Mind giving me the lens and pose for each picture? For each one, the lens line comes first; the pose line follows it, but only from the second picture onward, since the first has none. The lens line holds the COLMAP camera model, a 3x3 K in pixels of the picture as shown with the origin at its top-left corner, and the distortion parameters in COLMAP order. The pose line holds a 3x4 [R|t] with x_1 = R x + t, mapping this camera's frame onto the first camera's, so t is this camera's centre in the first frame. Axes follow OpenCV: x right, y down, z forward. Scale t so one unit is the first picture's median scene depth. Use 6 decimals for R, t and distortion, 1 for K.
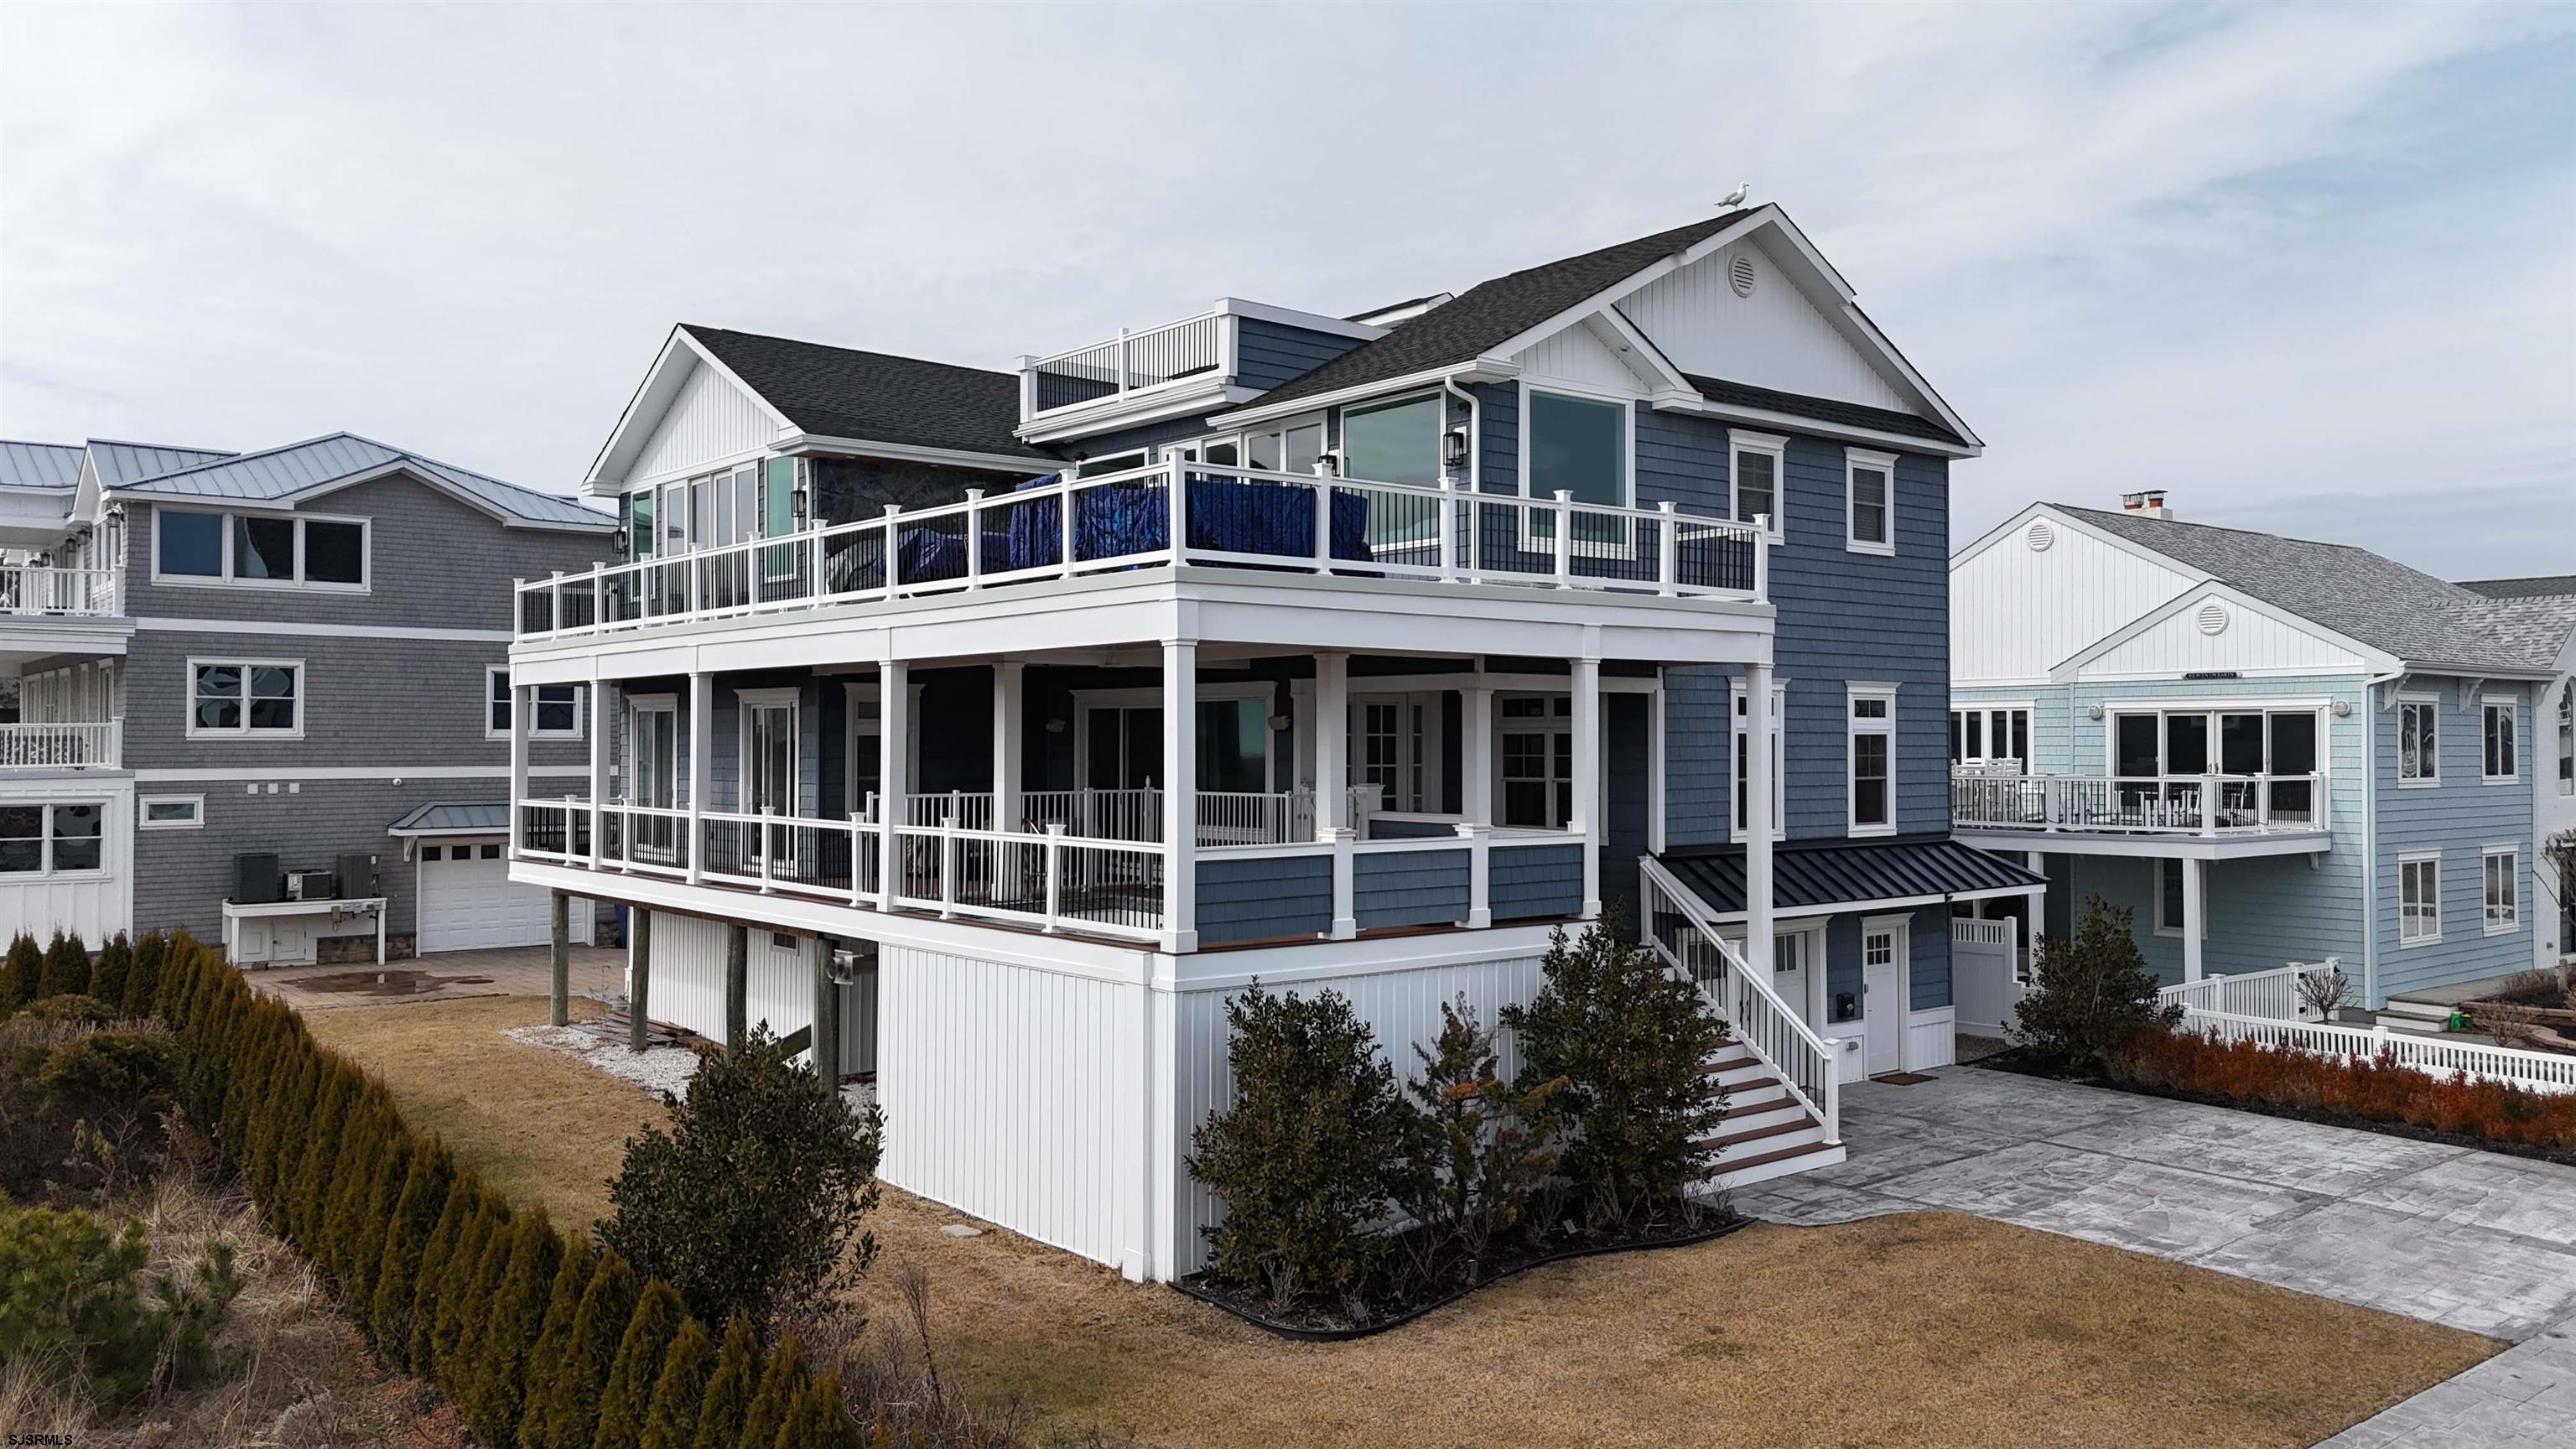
lens RADIAL K [[1880.9, 0, 1288.1], [0, 1880.9, 709.1], [0, 0, 1]] dist [0.030049, -0.020802]
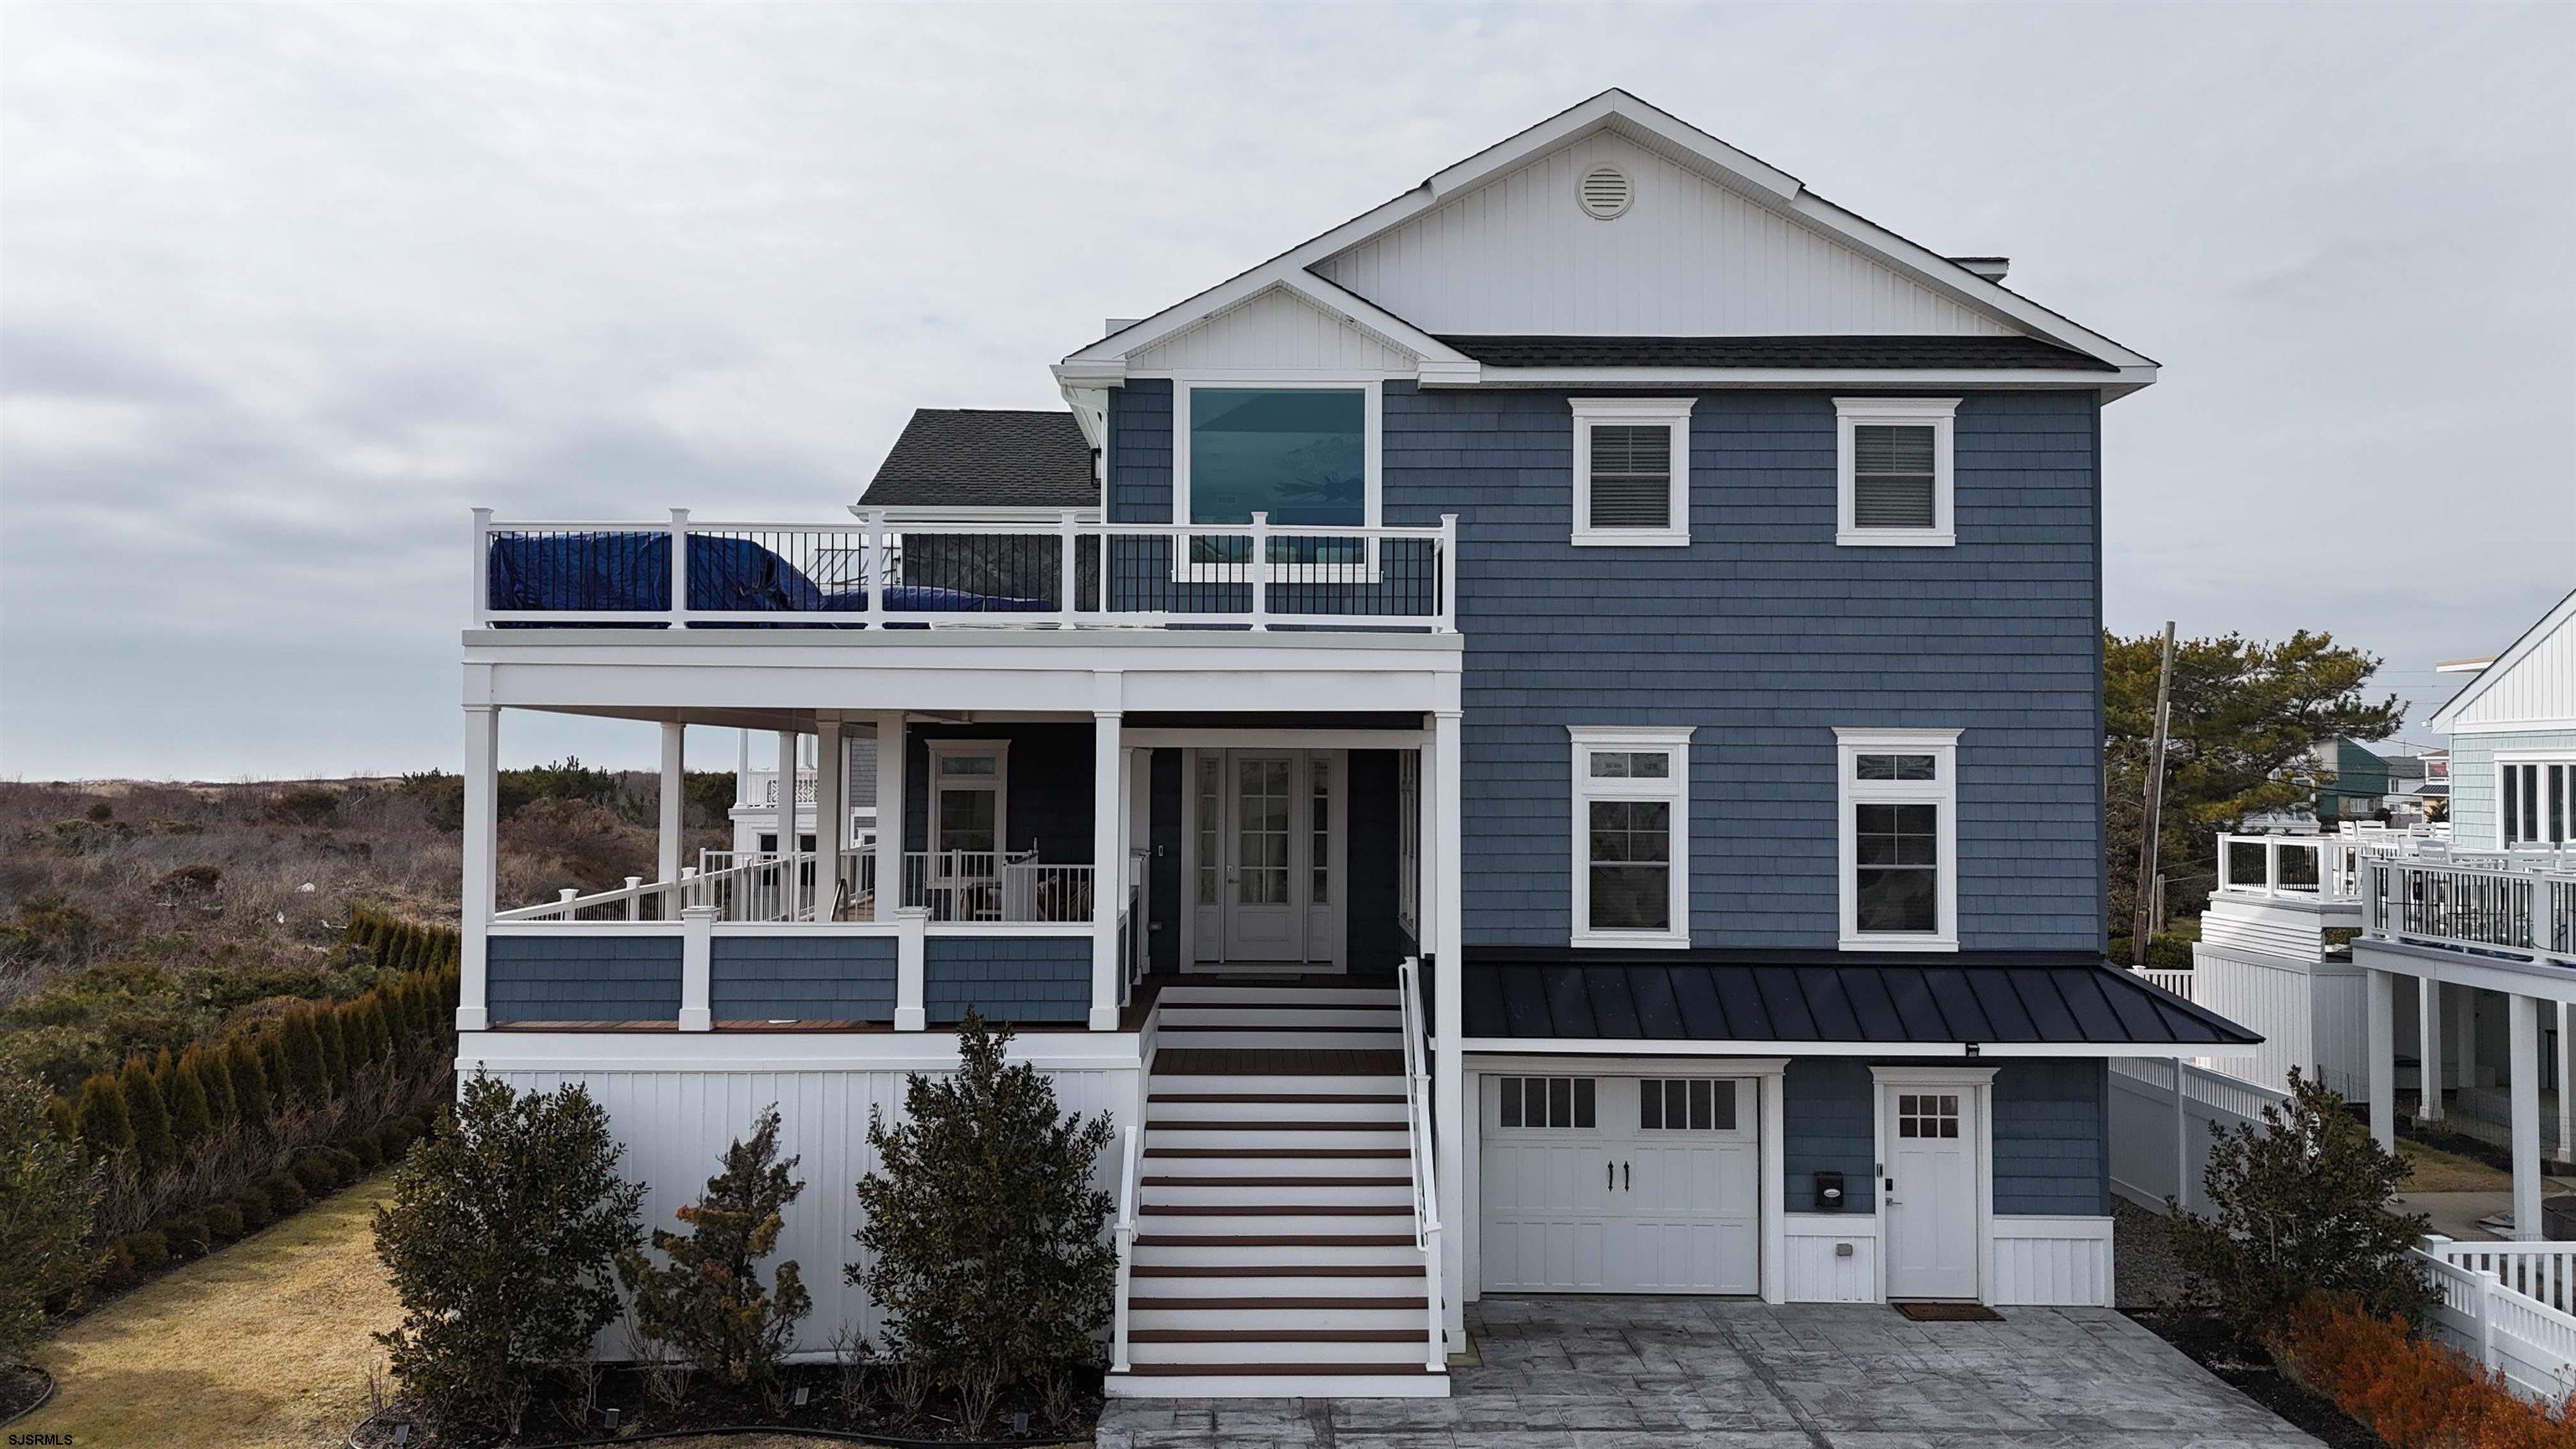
lens RADIAL K [[1880.9, 0, 1285.3], [0, 1880.9, 727.7], [0, 0, 1]] dist [0.030049, -0.020802]
pose [[0.790748, -0.024292, -0.611660, 0.627131], [0.007777, 0.999530, -0.029642, 0.004645], [0.612093, 0.018683, 0.790565, 0.349795]]
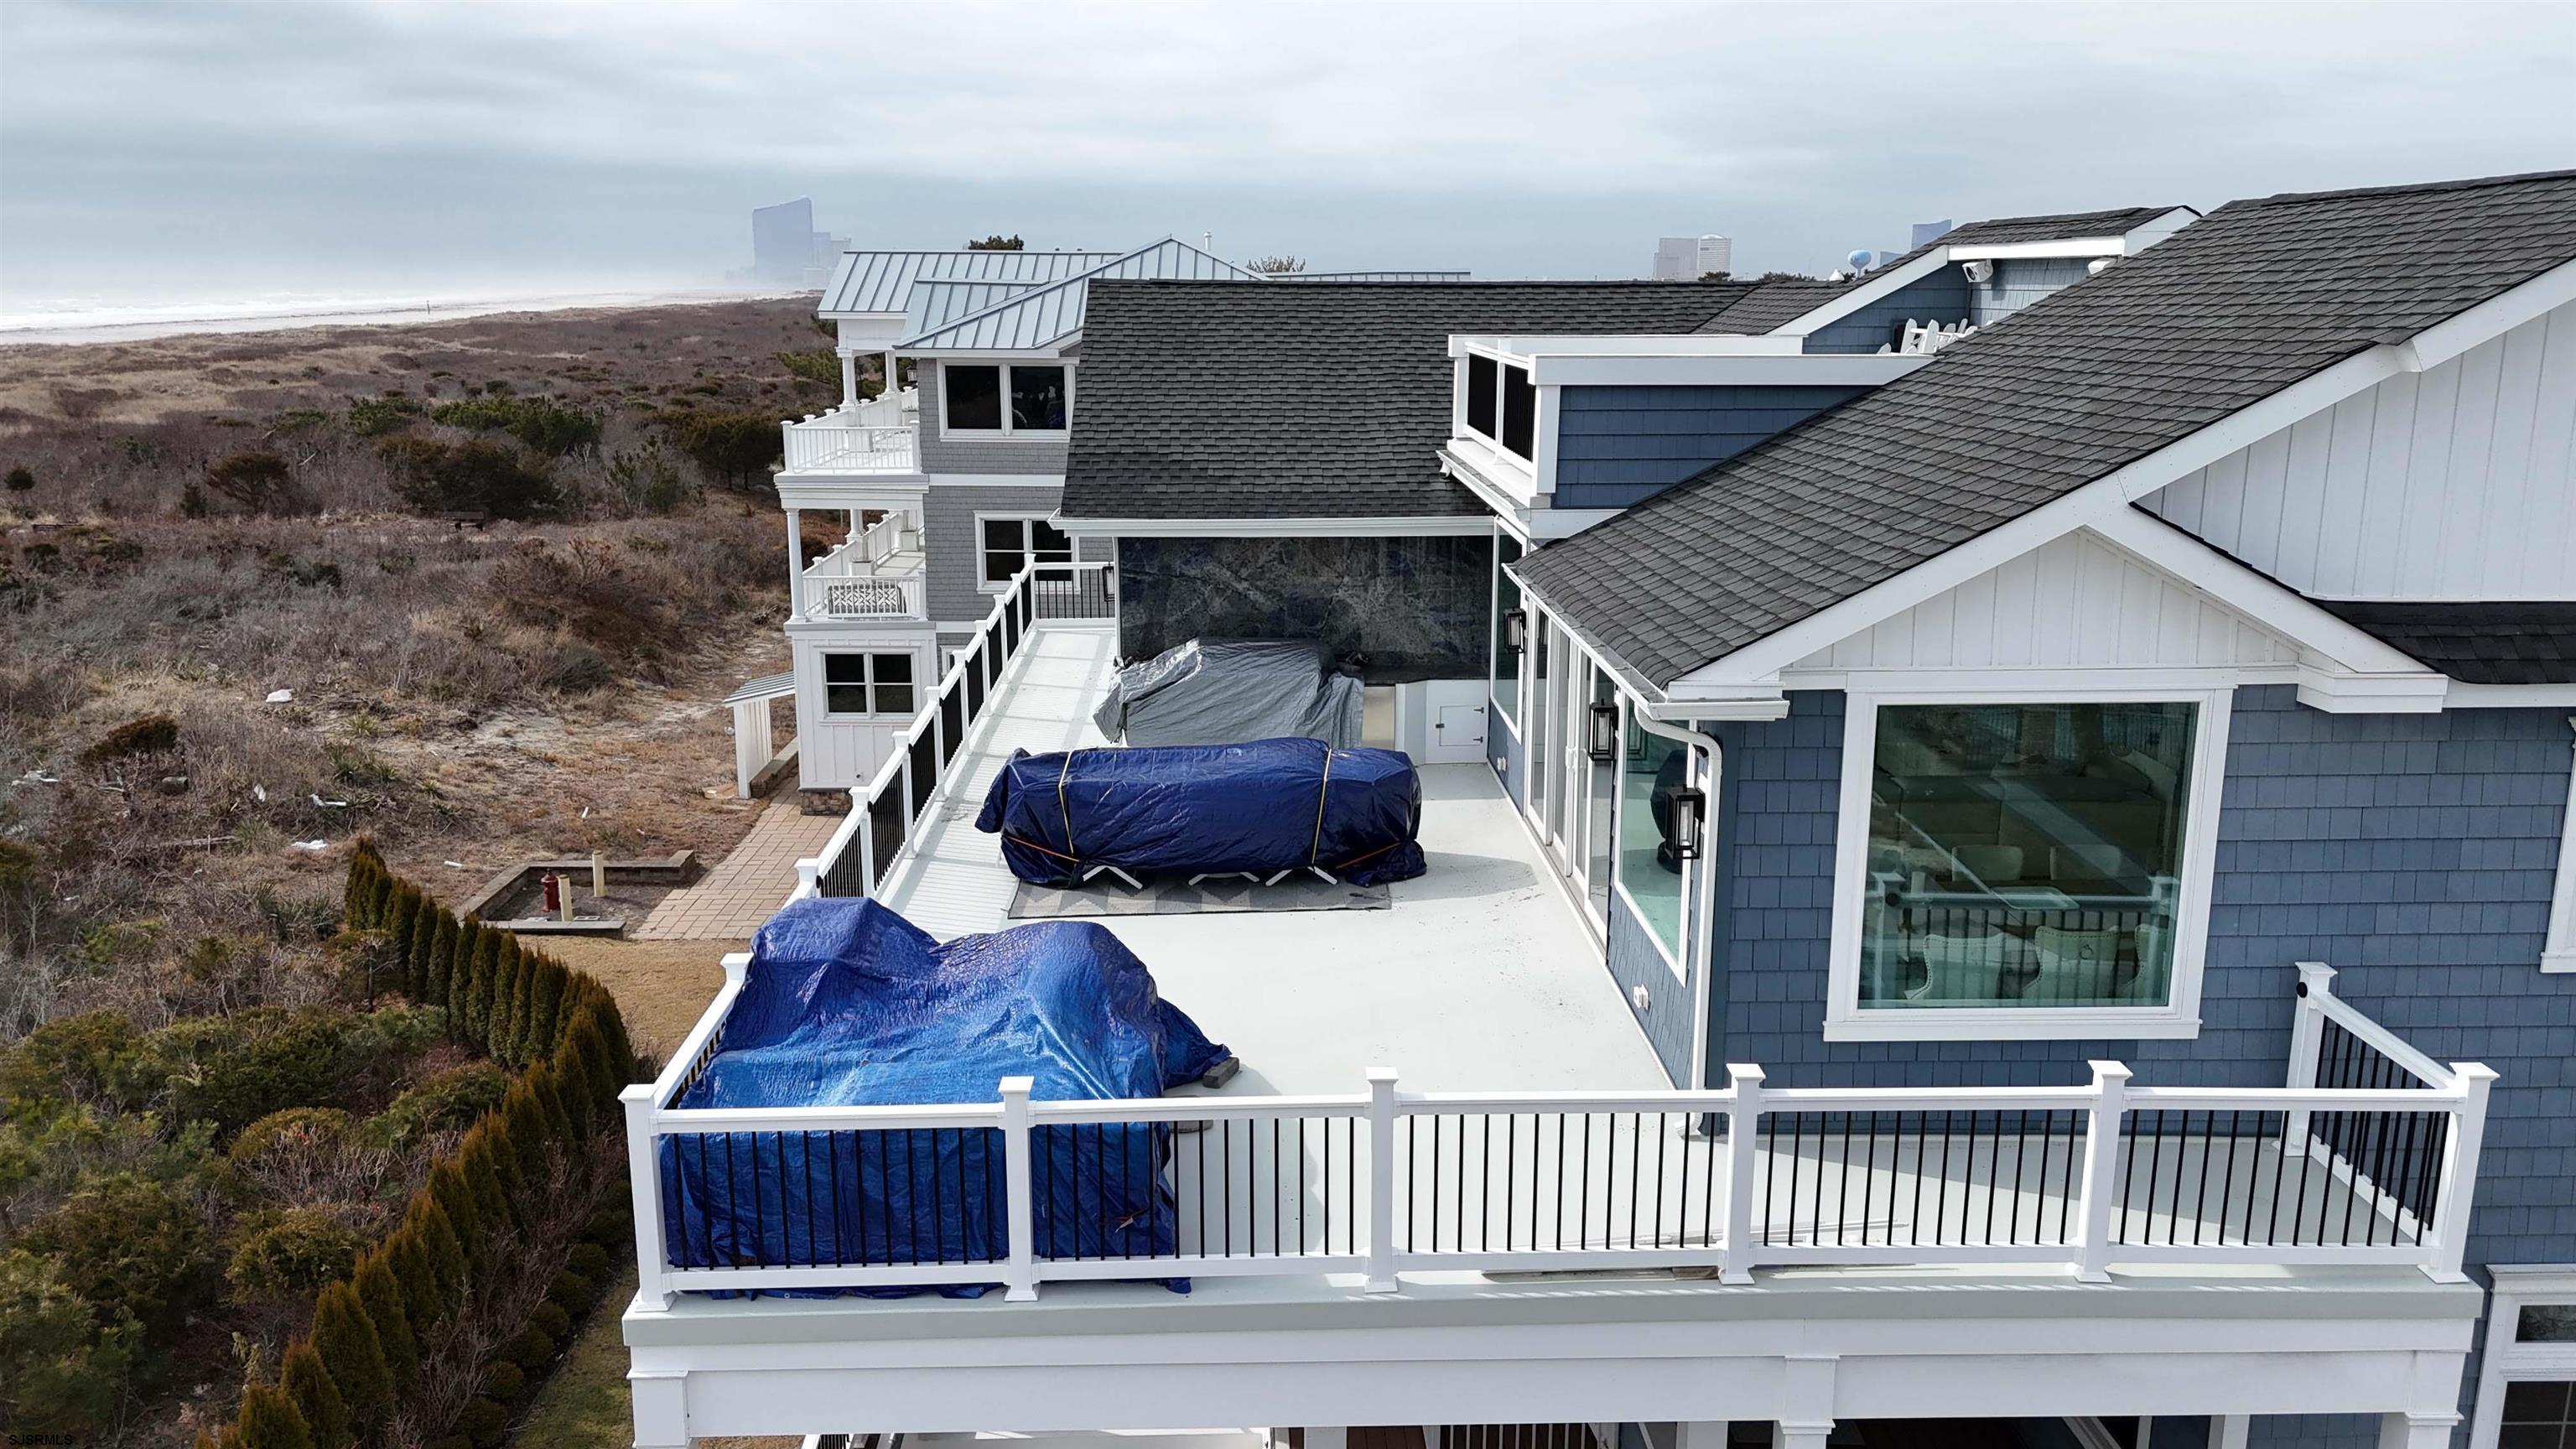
lens RADIAL K [[1880.9, 0, 1247.8], [0, 1880.9, 697.5], [0, 0, 1]] dist [0.030049, -0.020802]
pose [[0.792984, 0.118233, -0.597660, 0.263749], [0.014611, 0.977016, 0.212666, -0.253625], [0.609067, -0.177373, 0.773030, 0.524371]]
